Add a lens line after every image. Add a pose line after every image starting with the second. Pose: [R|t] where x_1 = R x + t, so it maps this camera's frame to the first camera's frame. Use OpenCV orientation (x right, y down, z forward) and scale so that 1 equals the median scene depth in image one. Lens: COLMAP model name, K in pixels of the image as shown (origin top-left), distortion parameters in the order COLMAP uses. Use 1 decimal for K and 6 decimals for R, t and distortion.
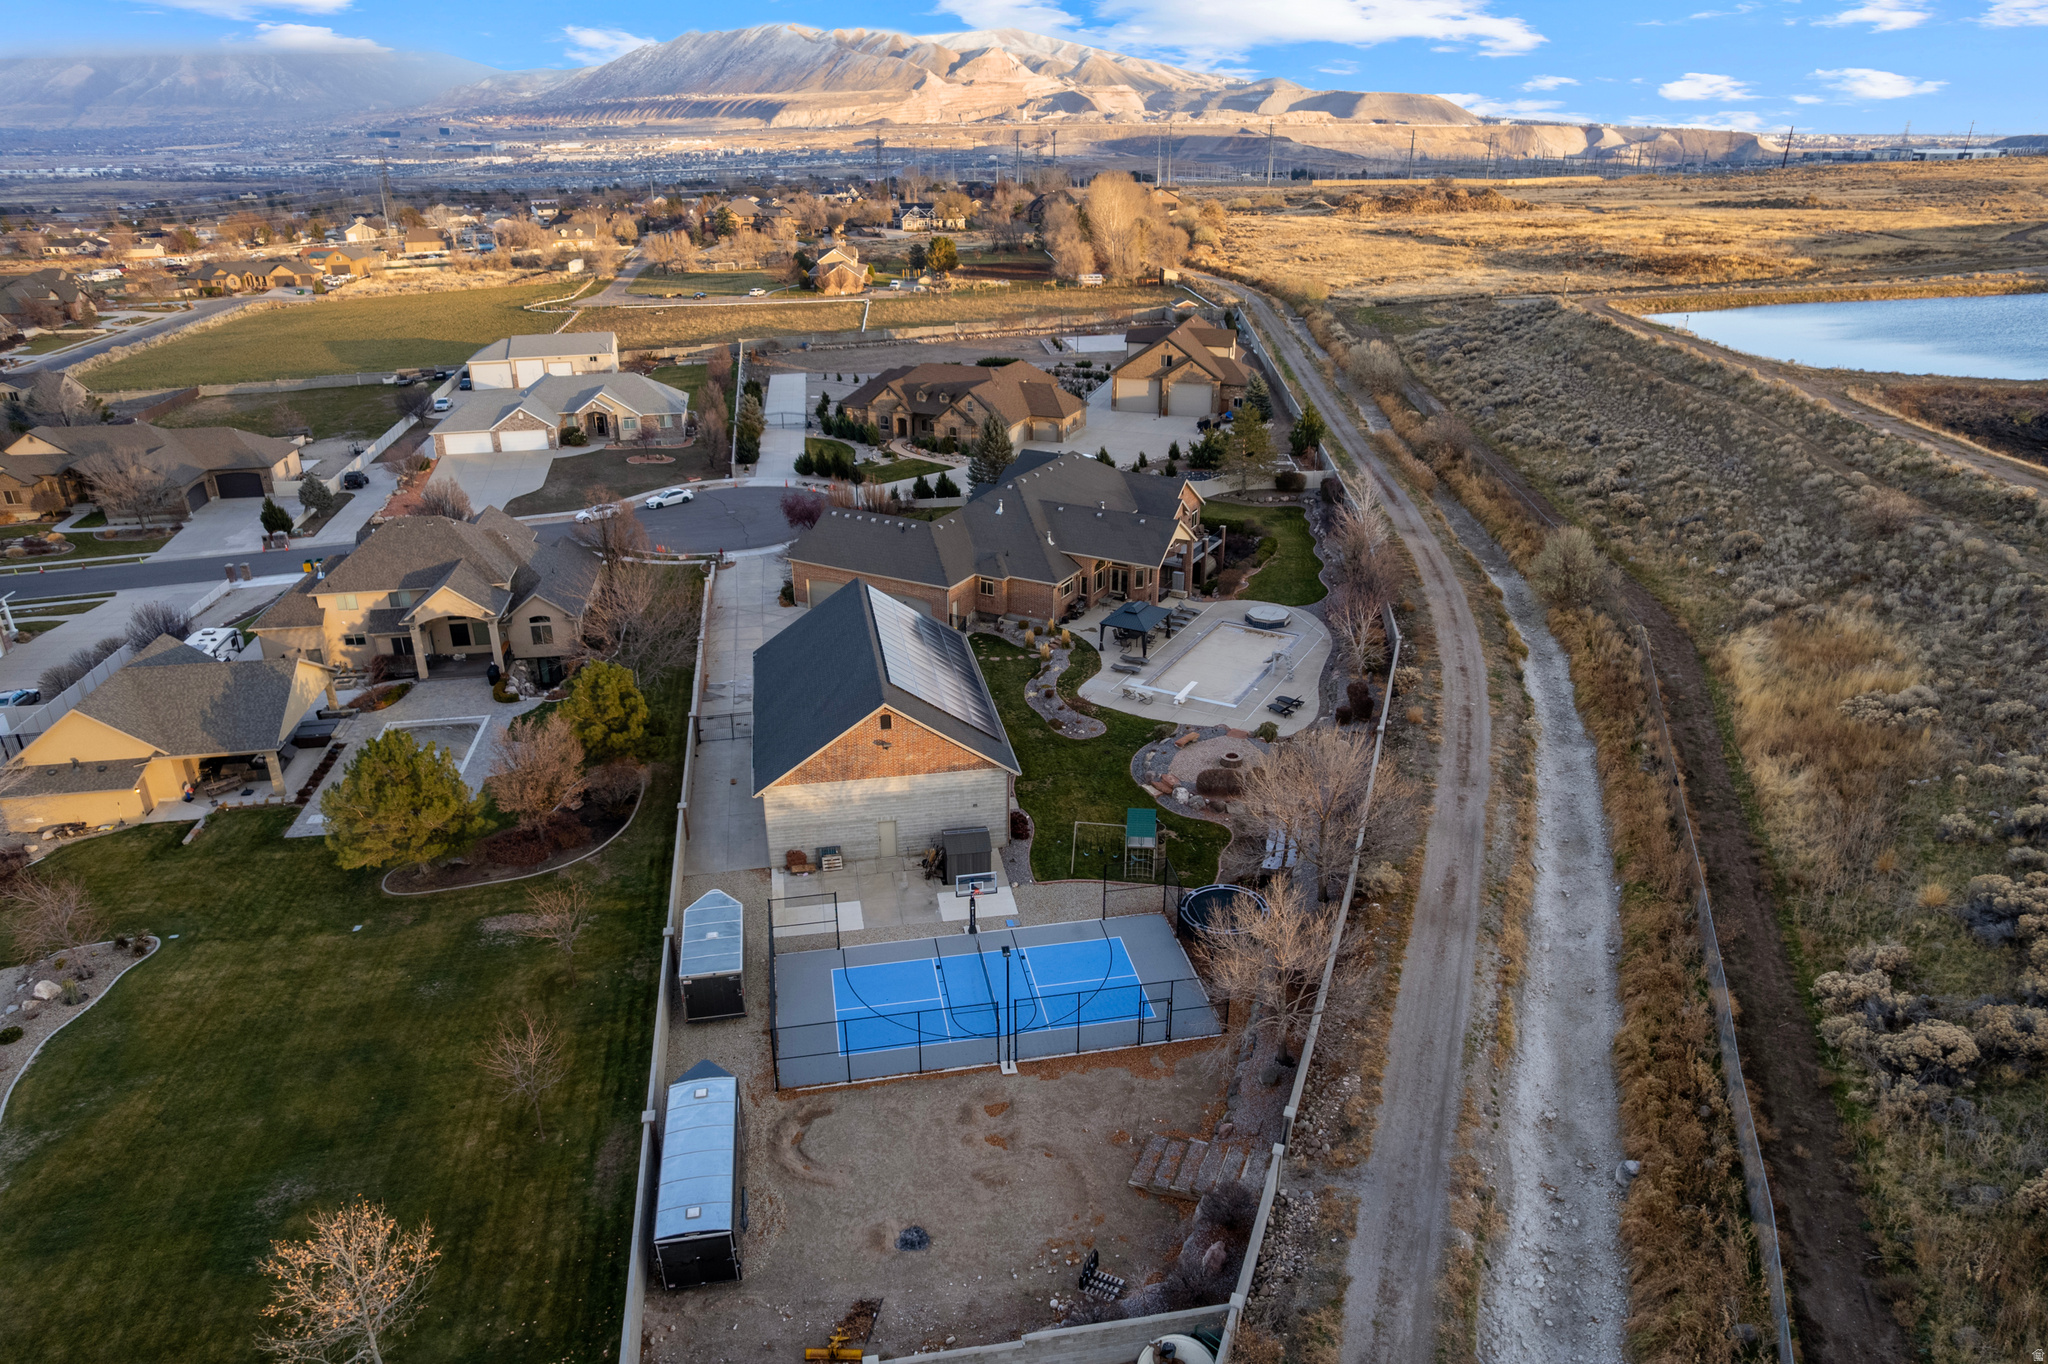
lens RADIAL K [[1306.3, 0, 1024.0], [0, 1306.3, 682.0], [0, 0, 1]] dist [-0.033089, 0.001339]
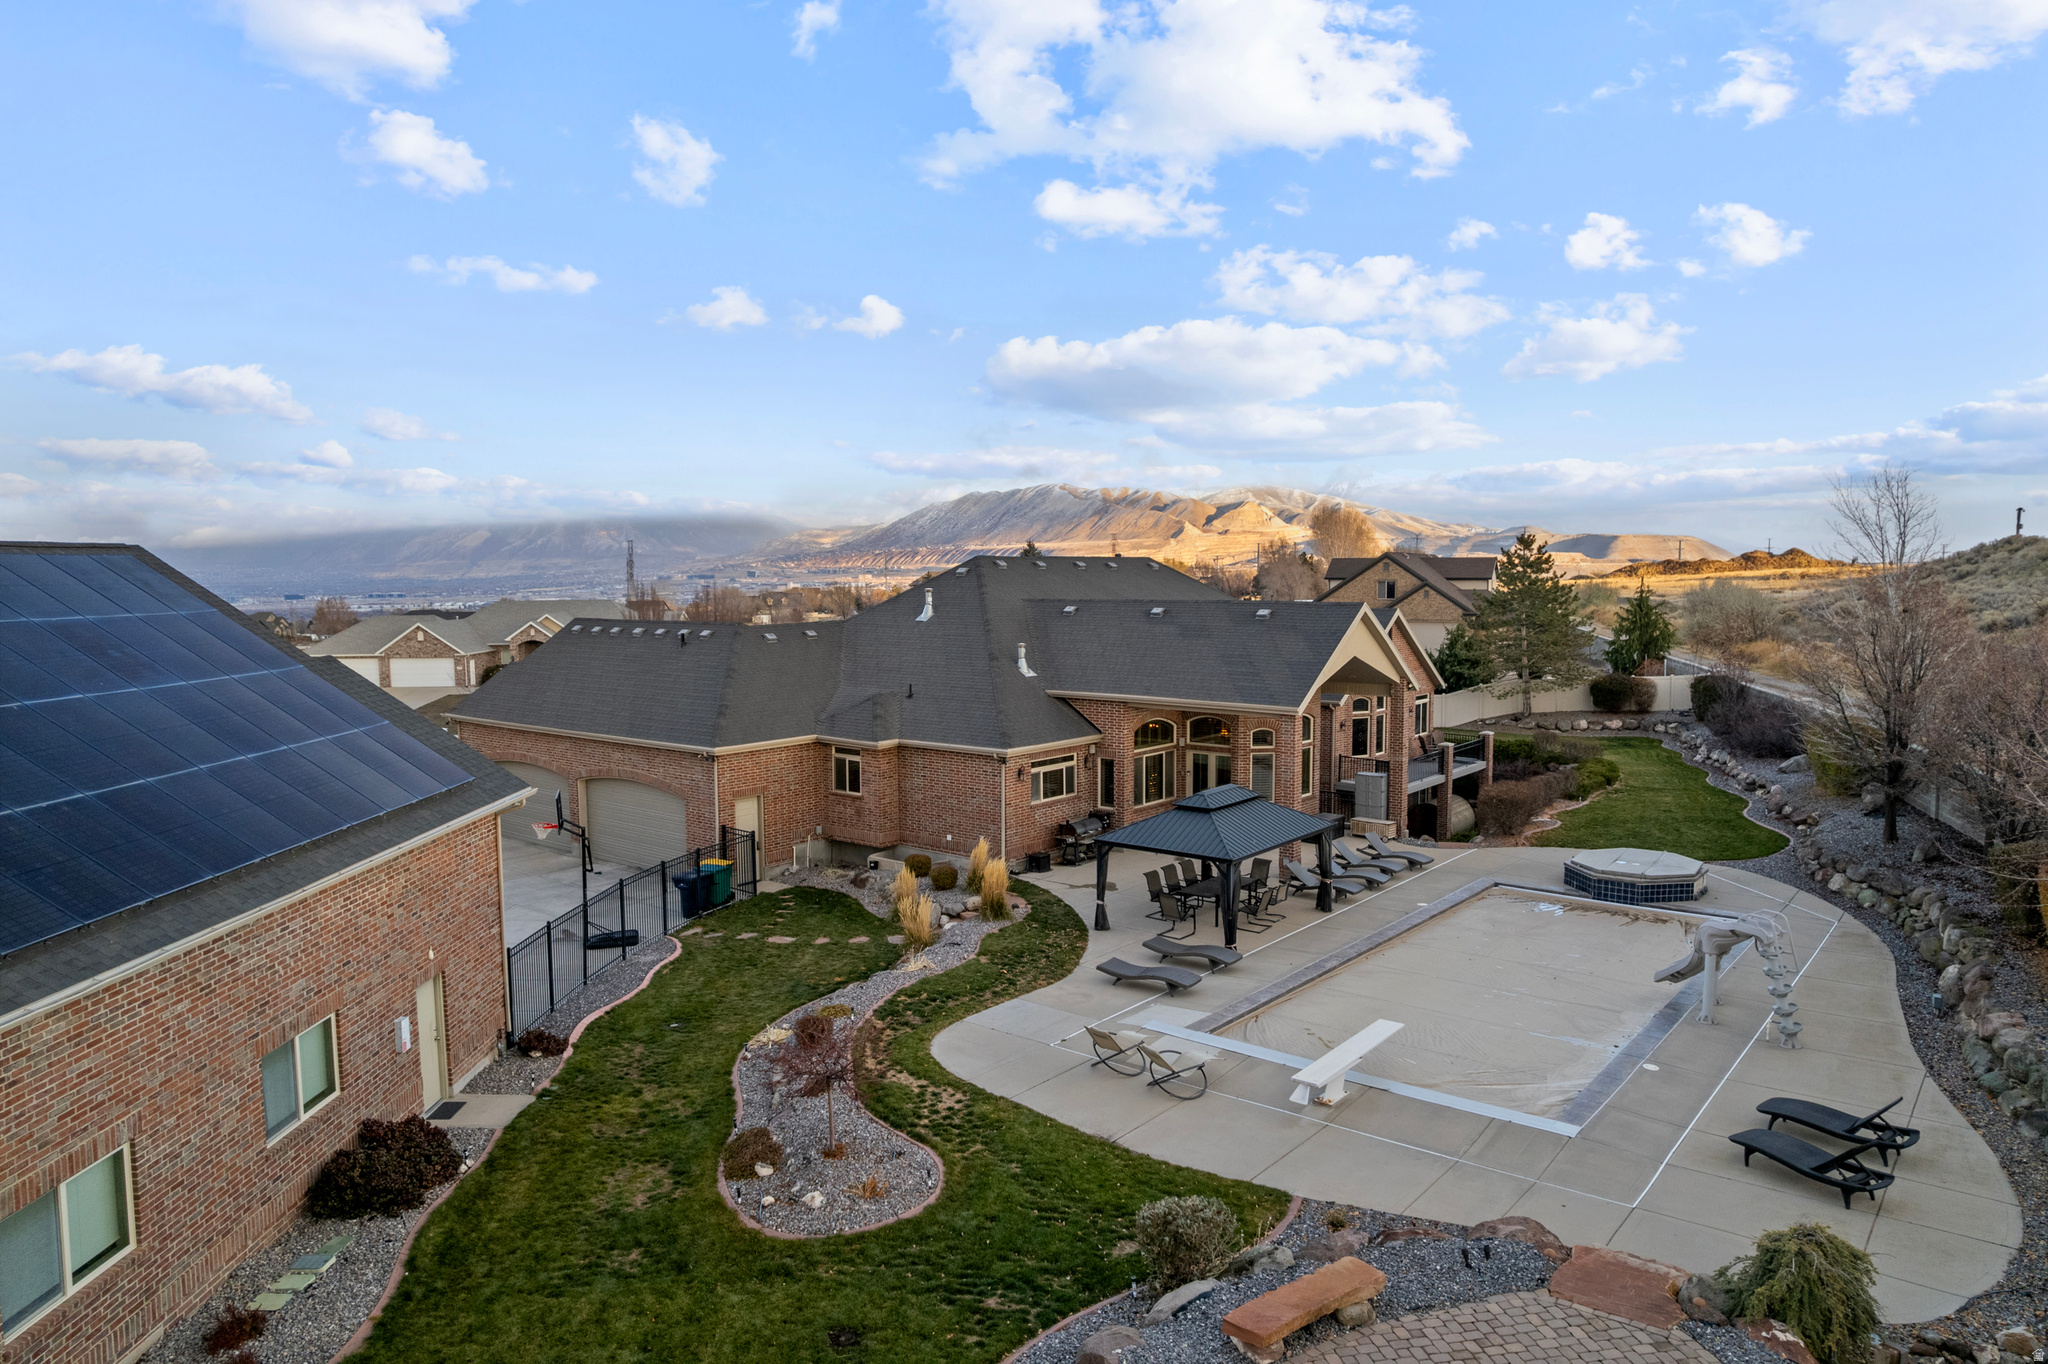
lens RADIAL K [[1306.3, 0, 1024.0], [0, 1306.3, 682.0], [0, 0, 1]] dist [-0.033089, 0.001339]
pose [[0.981668, 0.008576, -0.190407, 0.103824], [-0.068534, 0.948055, -0.310635, 0.019268], [0.177853, 0.317989, 0.931263, 0.701873]]
